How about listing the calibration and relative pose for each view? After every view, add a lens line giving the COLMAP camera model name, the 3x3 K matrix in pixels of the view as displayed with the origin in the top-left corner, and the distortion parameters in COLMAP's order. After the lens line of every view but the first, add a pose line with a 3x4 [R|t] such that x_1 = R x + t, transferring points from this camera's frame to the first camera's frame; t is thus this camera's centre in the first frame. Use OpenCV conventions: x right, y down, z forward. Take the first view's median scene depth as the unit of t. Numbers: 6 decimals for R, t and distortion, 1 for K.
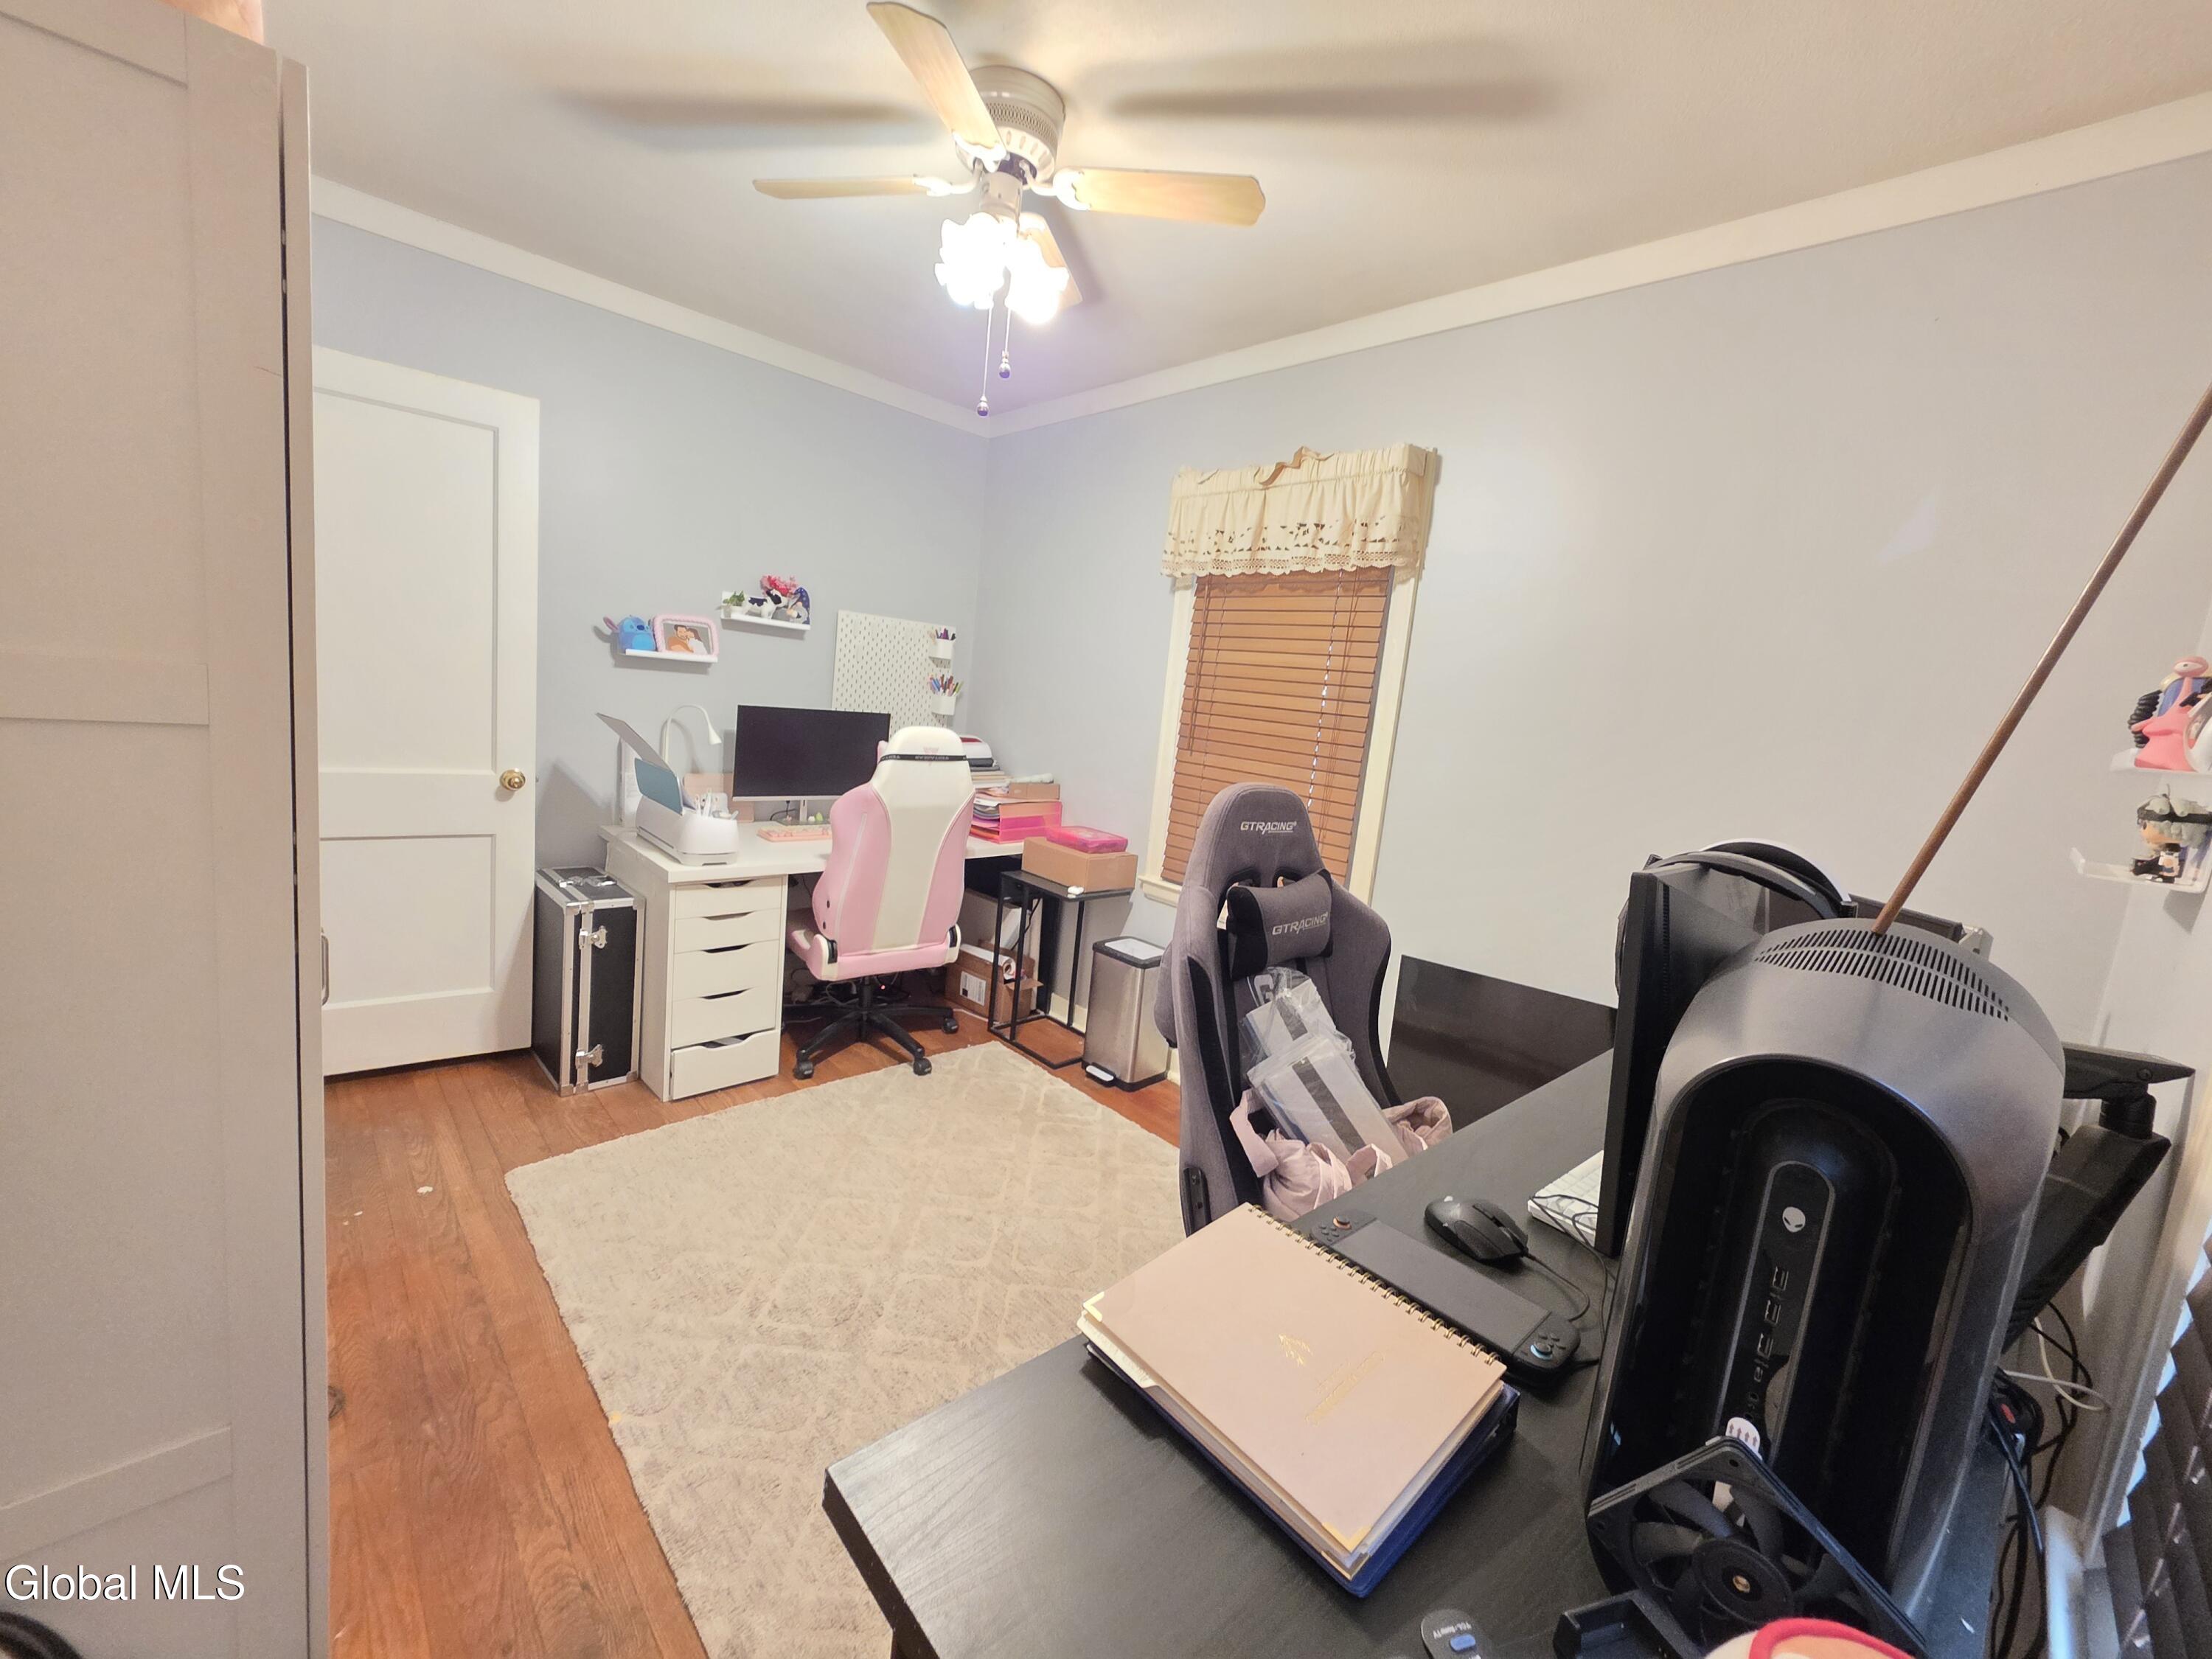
lens RADIAL K [[881.0, 0, 1112.7], [0, 881.0, 820.1], [0, 0, 1]] dist [0.001688, 0.000475]
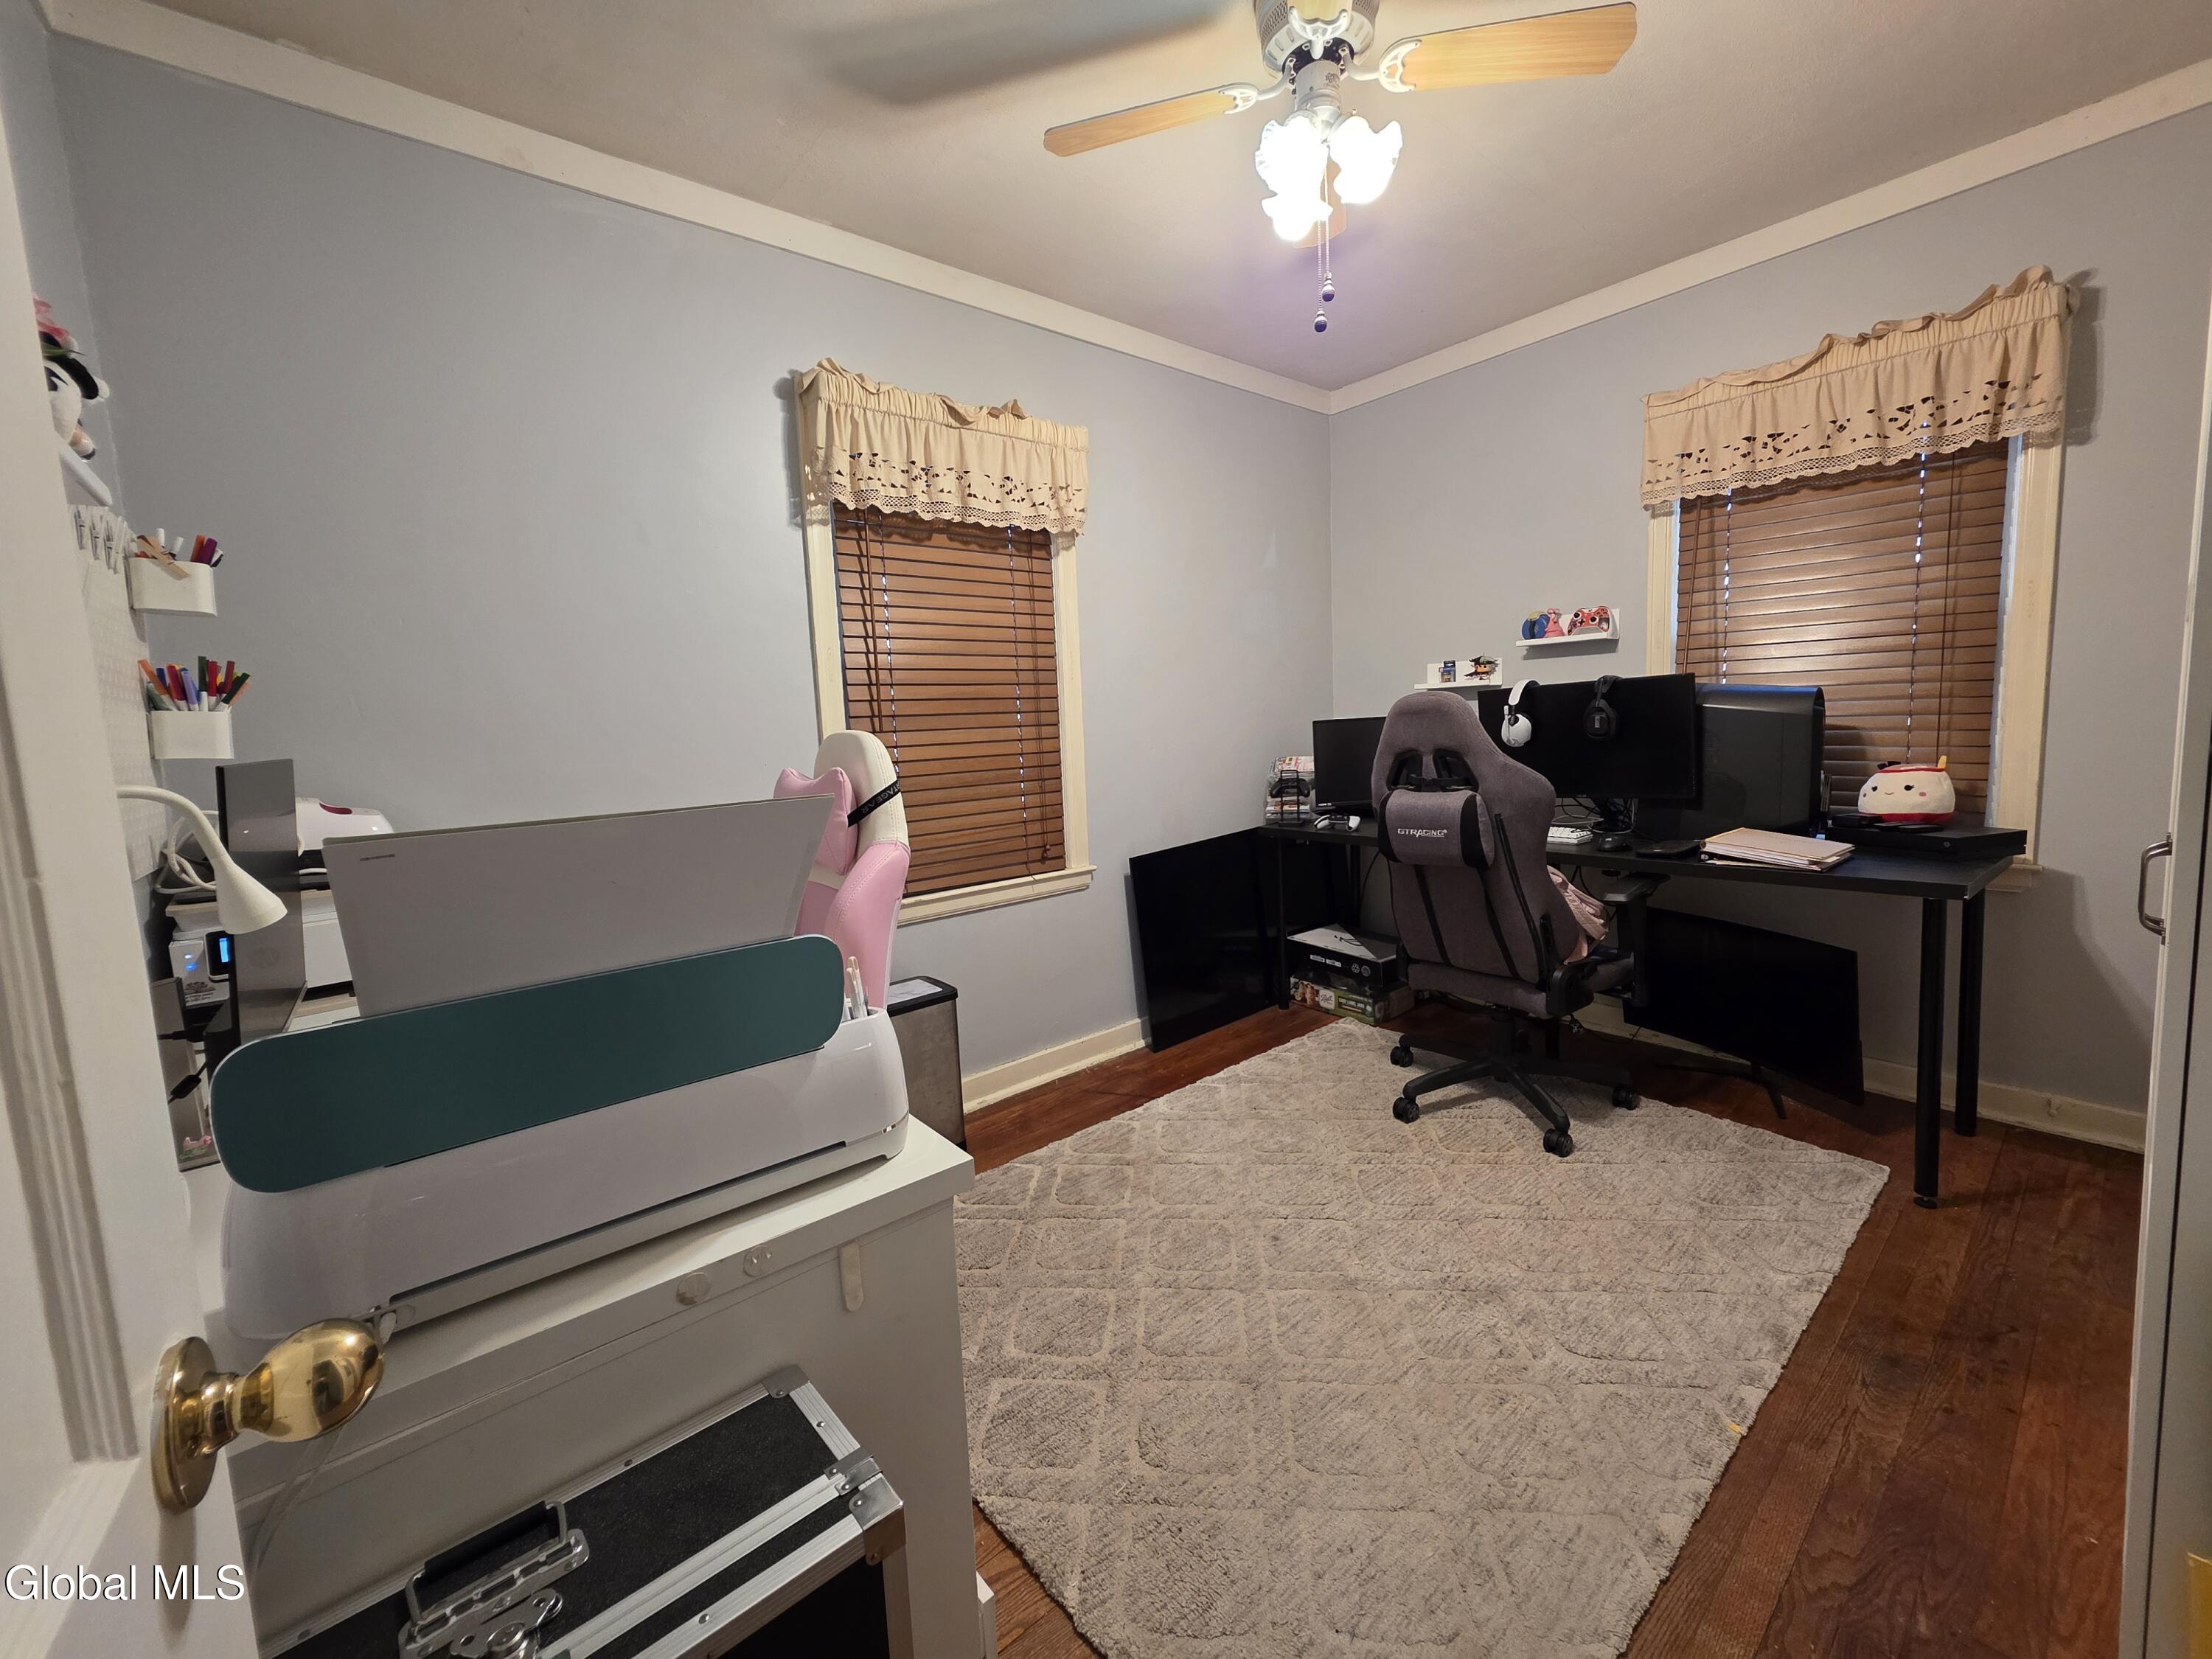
lens RADIAL K [[881.0, 0, 1099.1], [0, 881.0, 818.6], [0, 0, 1]] dist [0.001688, 0.000475]
pose [[0.068846, -0.213759, 0.974457, -0.791112], [0.186249, 0.962356, 0.197945, -0.142155], [-0.980087, 0.167864, 0.106067, 0.834460]]
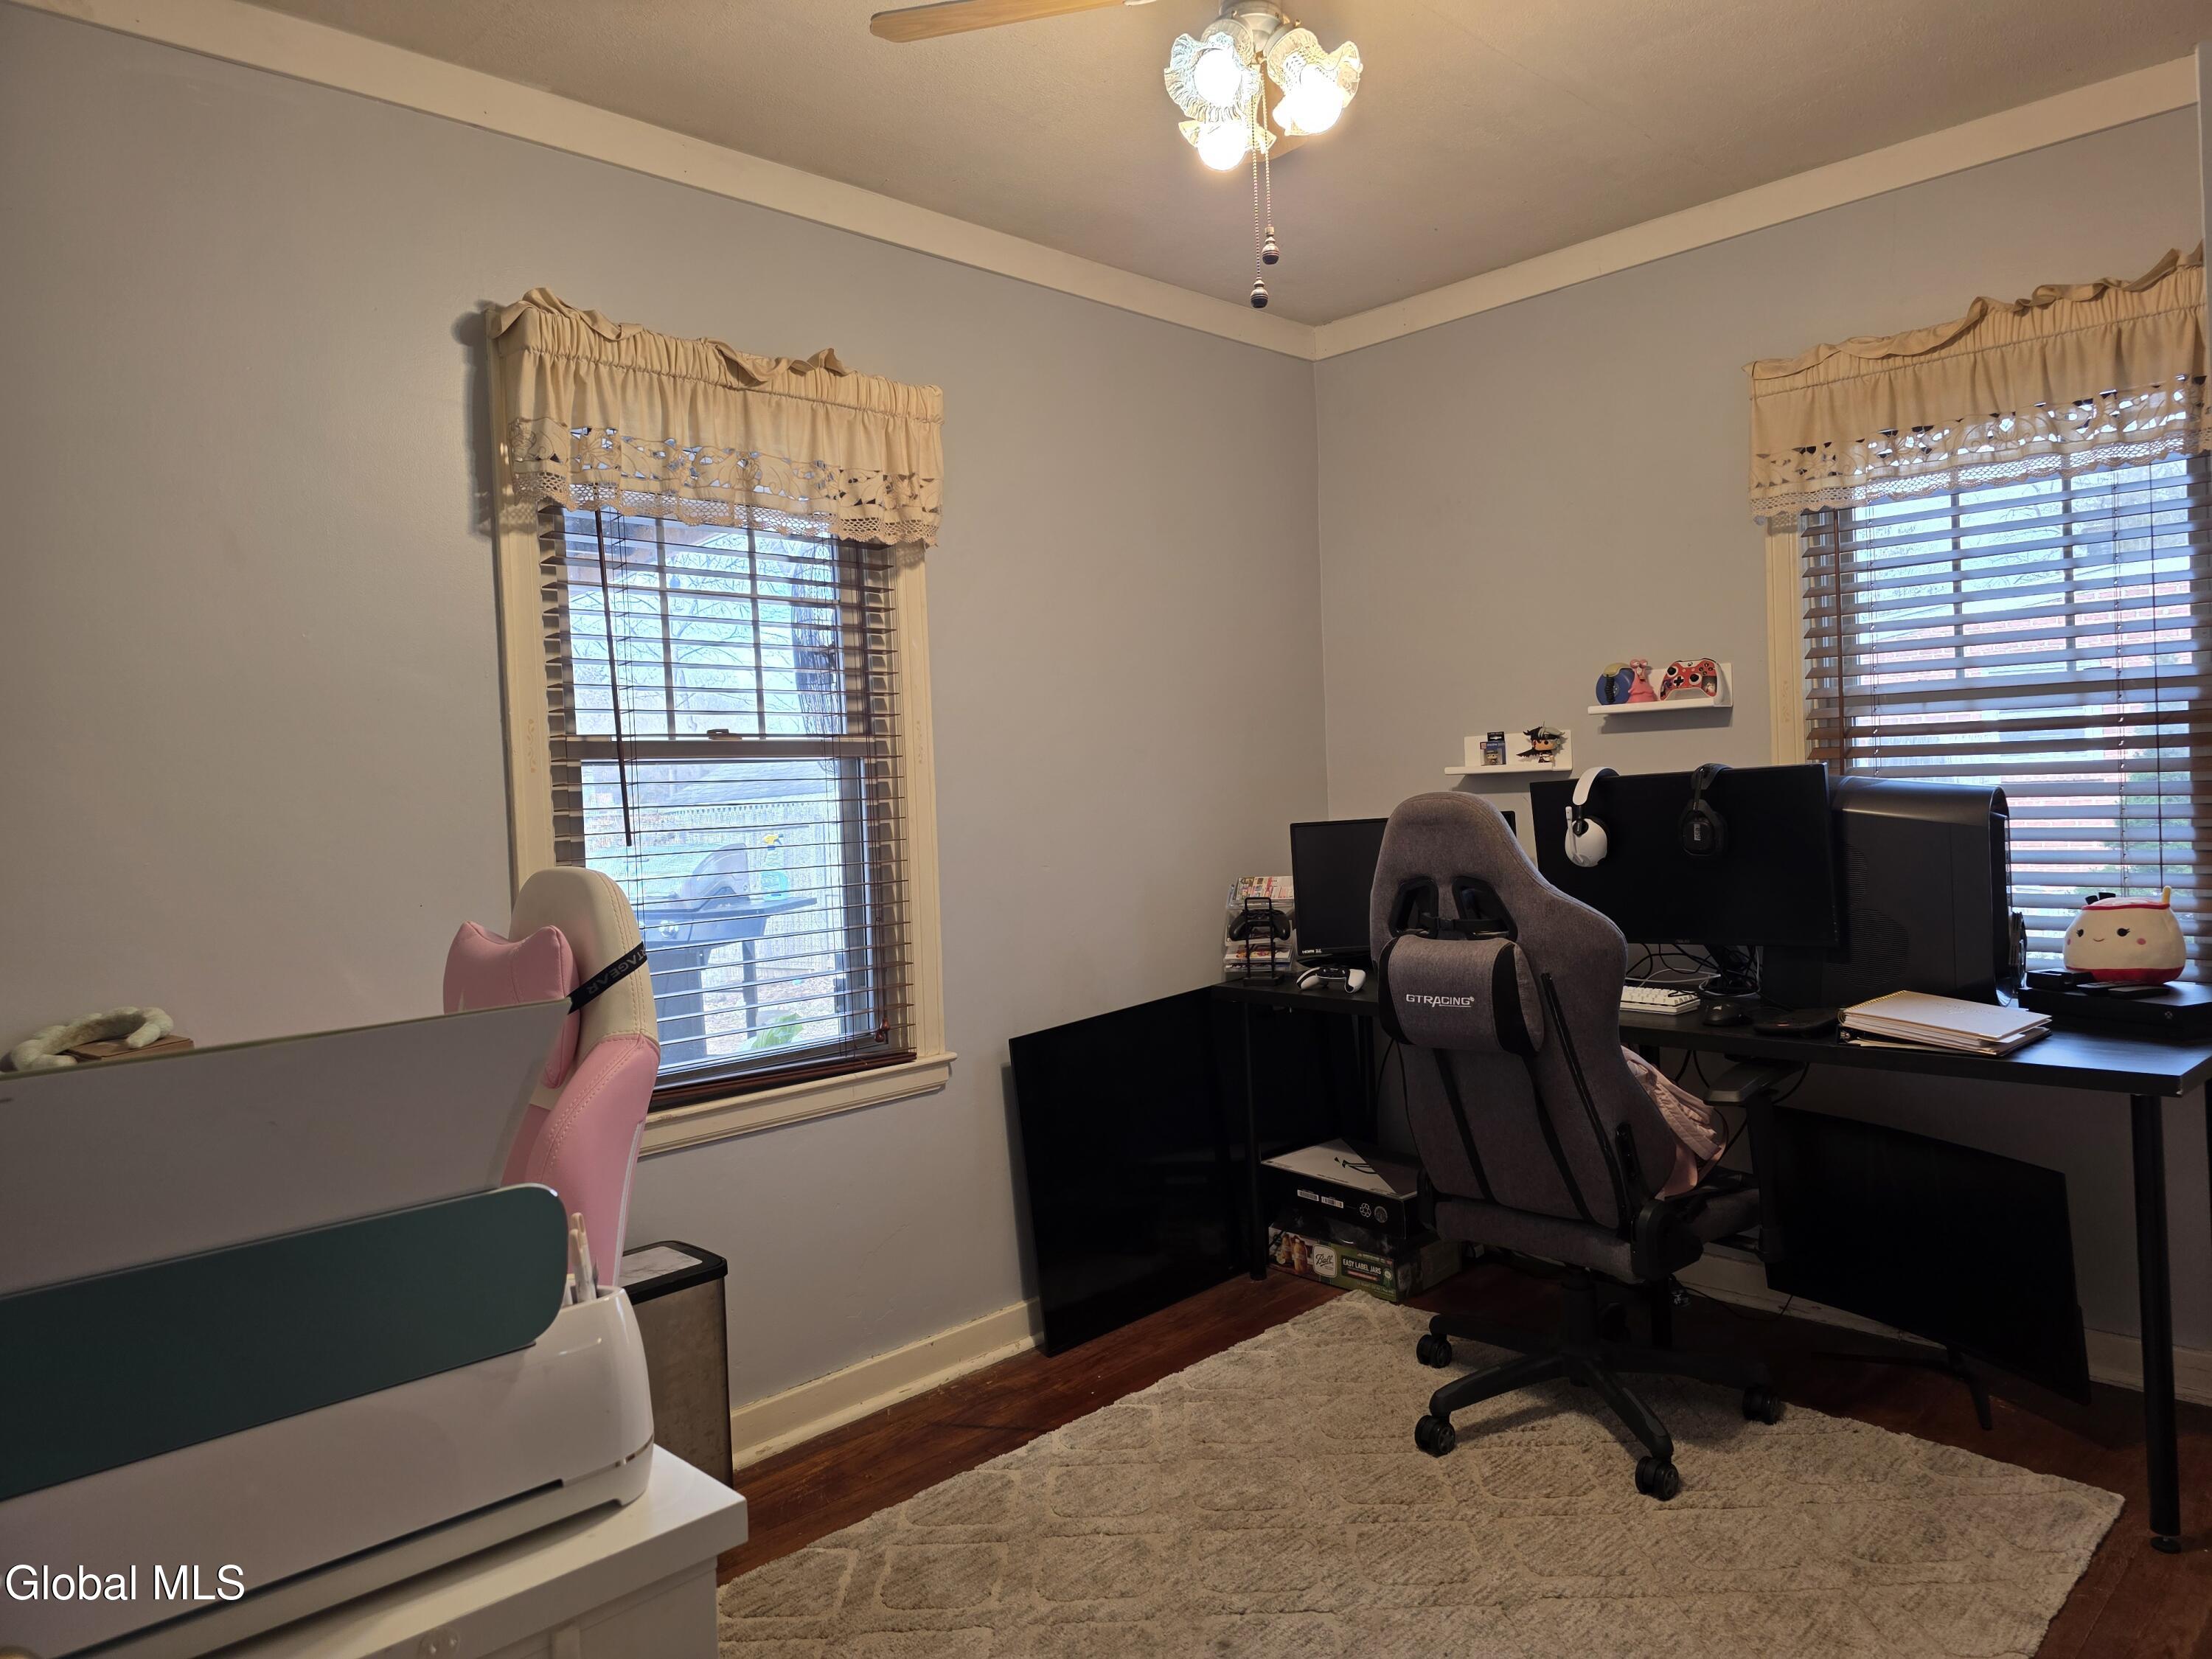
lens RADIAL K [[1489.2, 0, 1118.6], [0, 1489.2, 822.3], [0, 0, 1]] dist [0.065519, -0.061047]
pose [[-0.022766, -0.125444, 0.991839, -0.883857], [0.174168, 0.976428, 0.127493, -0.175255], [-0.984453, 0.175649, -0.000381, 0.805985]]
